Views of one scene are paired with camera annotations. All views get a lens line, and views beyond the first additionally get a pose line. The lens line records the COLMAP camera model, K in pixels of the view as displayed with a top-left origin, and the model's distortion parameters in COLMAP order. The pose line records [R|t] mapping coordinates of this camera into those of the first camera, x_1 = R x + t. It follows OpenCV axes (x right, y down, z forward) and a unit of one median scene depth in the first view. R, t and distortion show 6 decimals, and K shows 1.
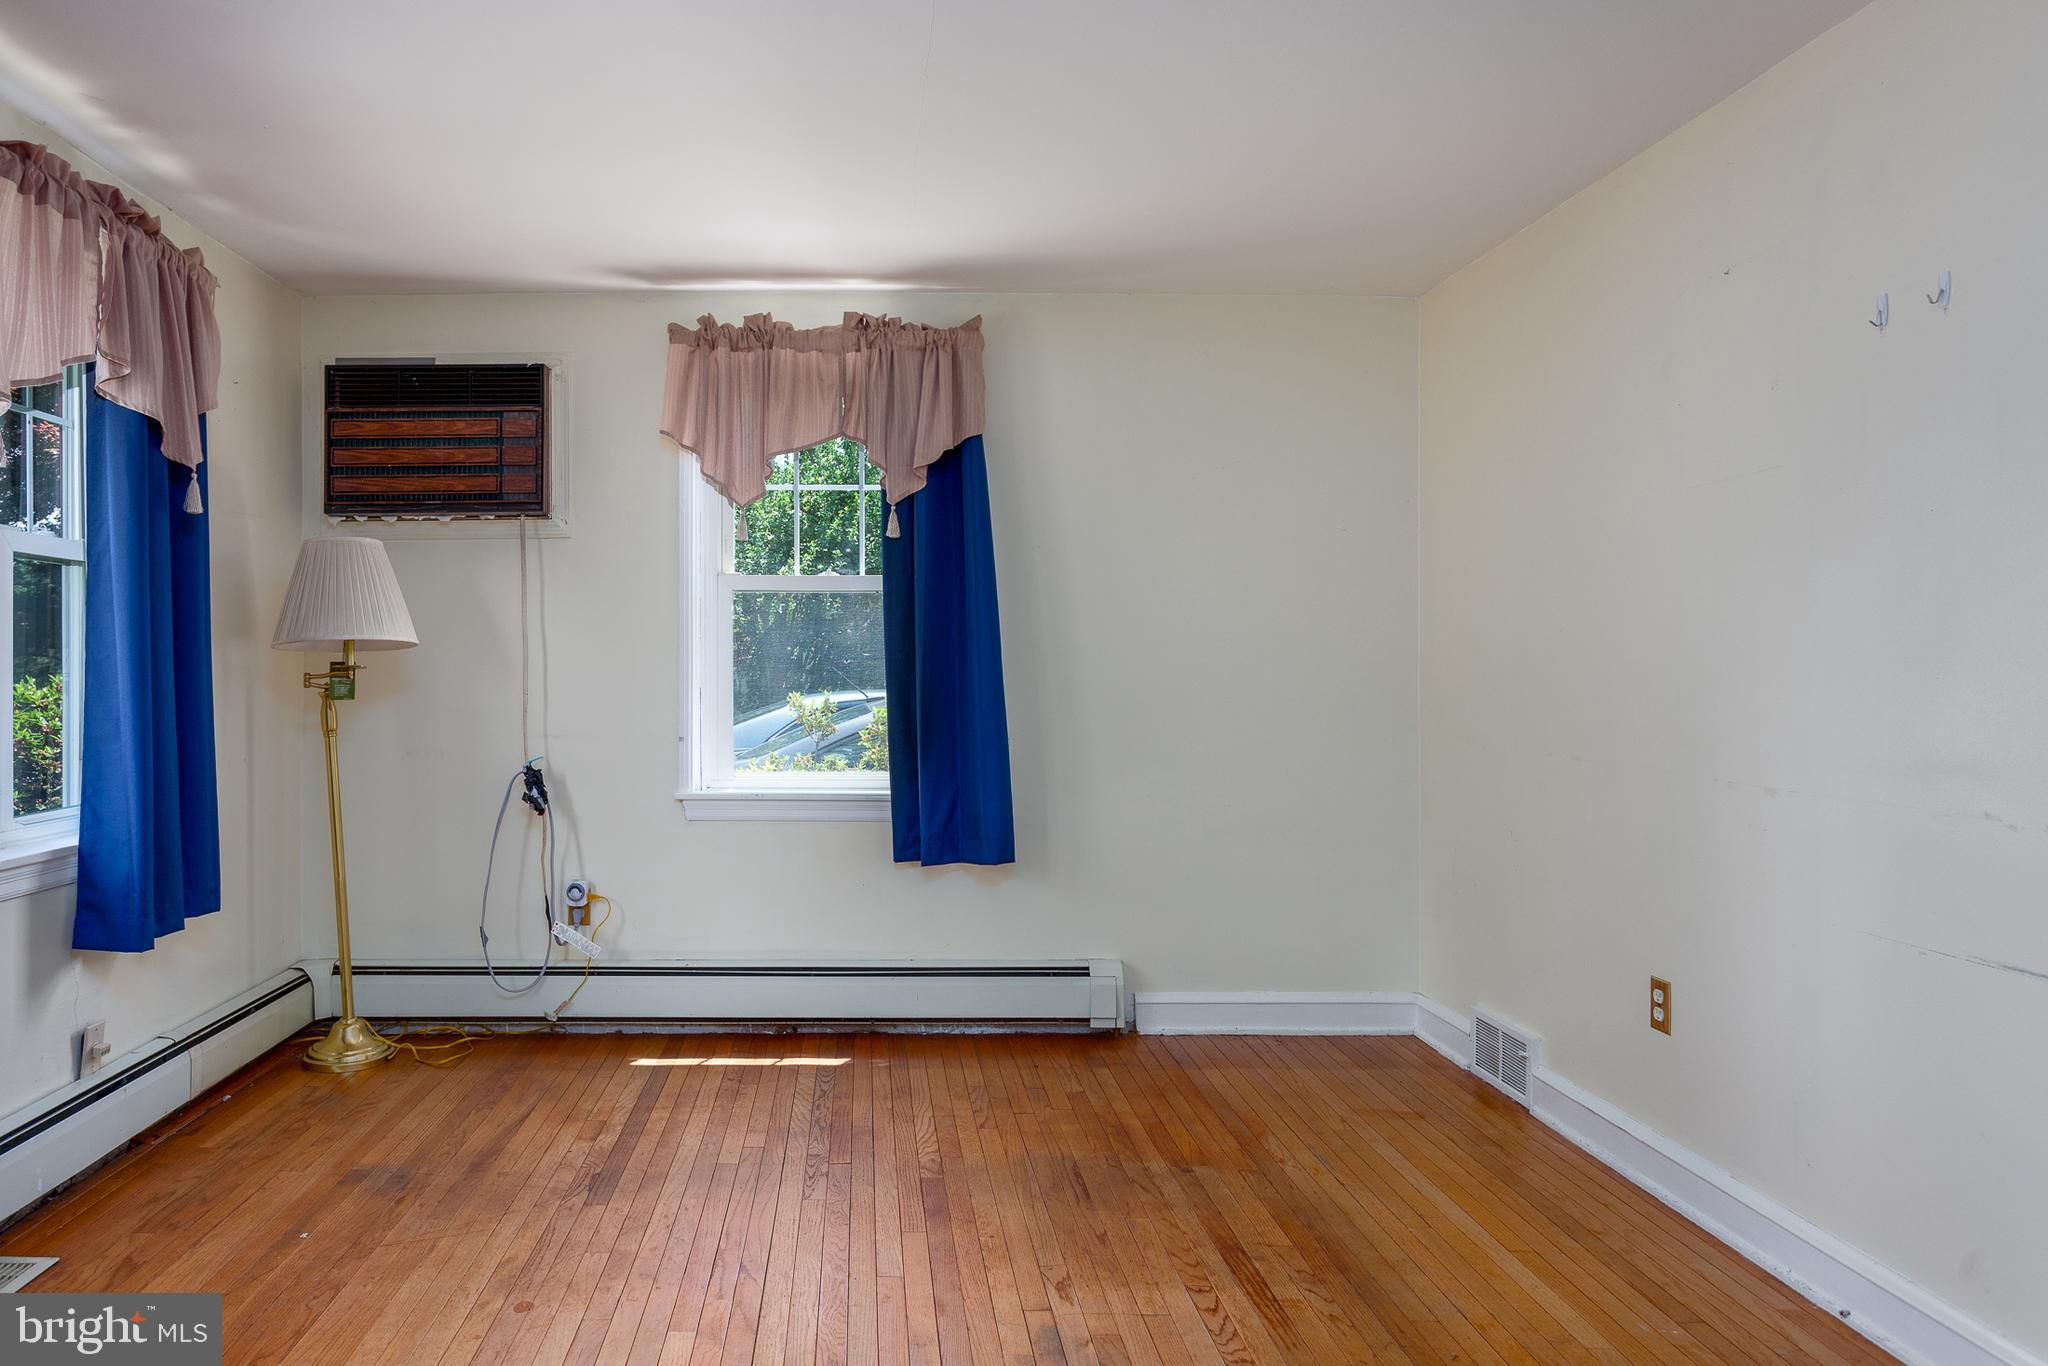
lens RADIAL K [[1332.7, 0, 1021.4], [0, 1332.7, 671.3], [0, 0, 1]] dist [-0.010394, 0.002142]
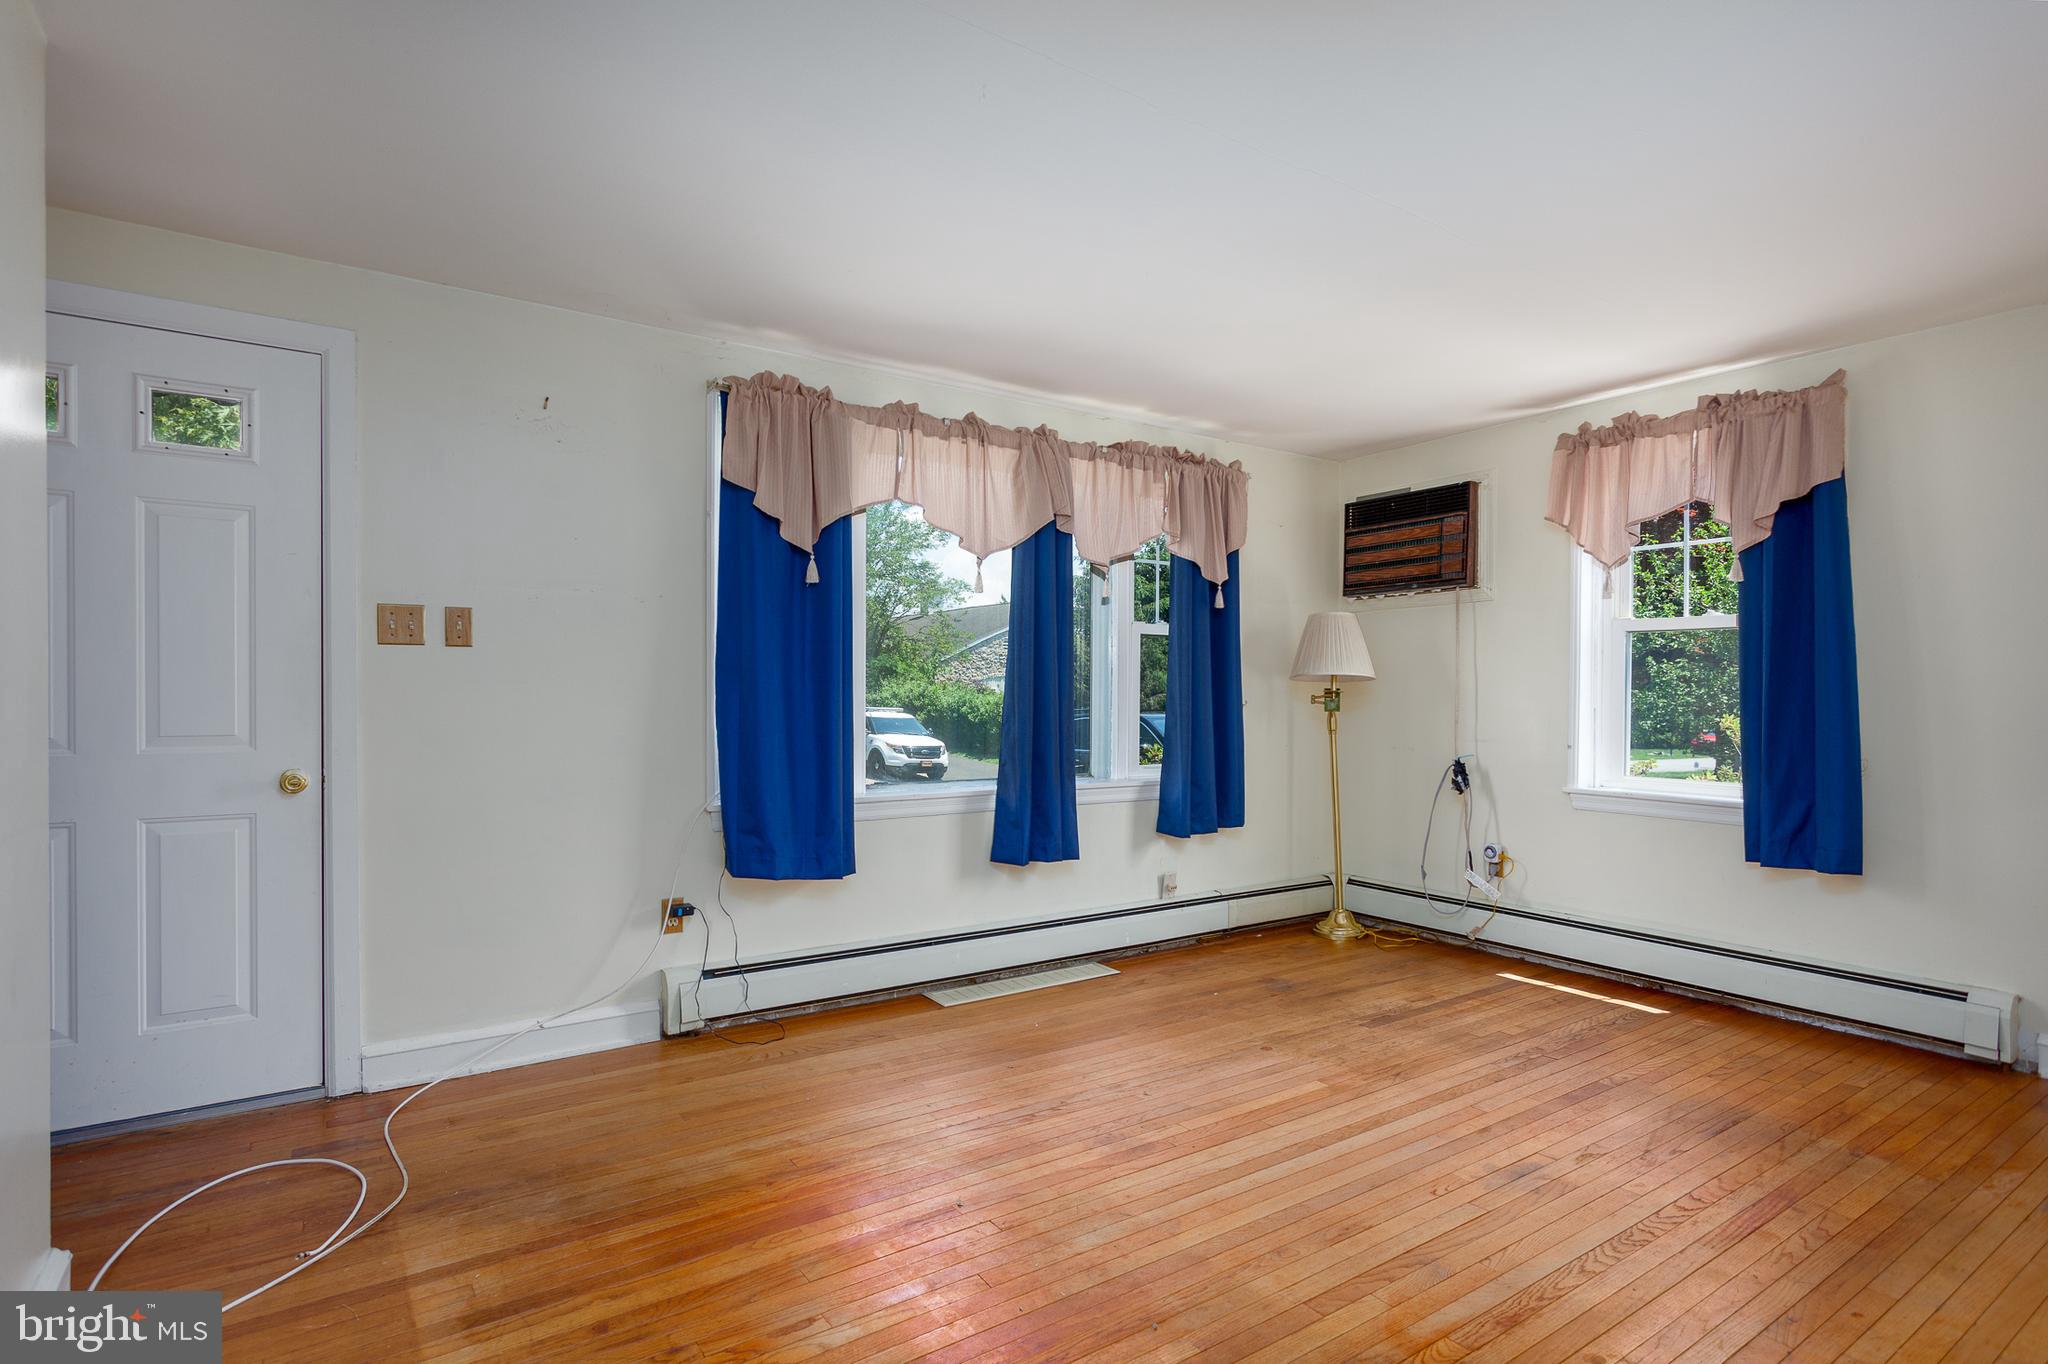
lens RADIAL K [[1084.2, 0, 1025.5], [0, 1084.2, 690.5], [0, 0, 1]] dist [-0.004239, -0.000213]
pose [[0.548091, 0.001449, -0.836417, 0.362784], [-0.005279, 0.999985, -0.001726, -0.000083], [0.836402, 0.005361, 0.548090, -0.041397]]
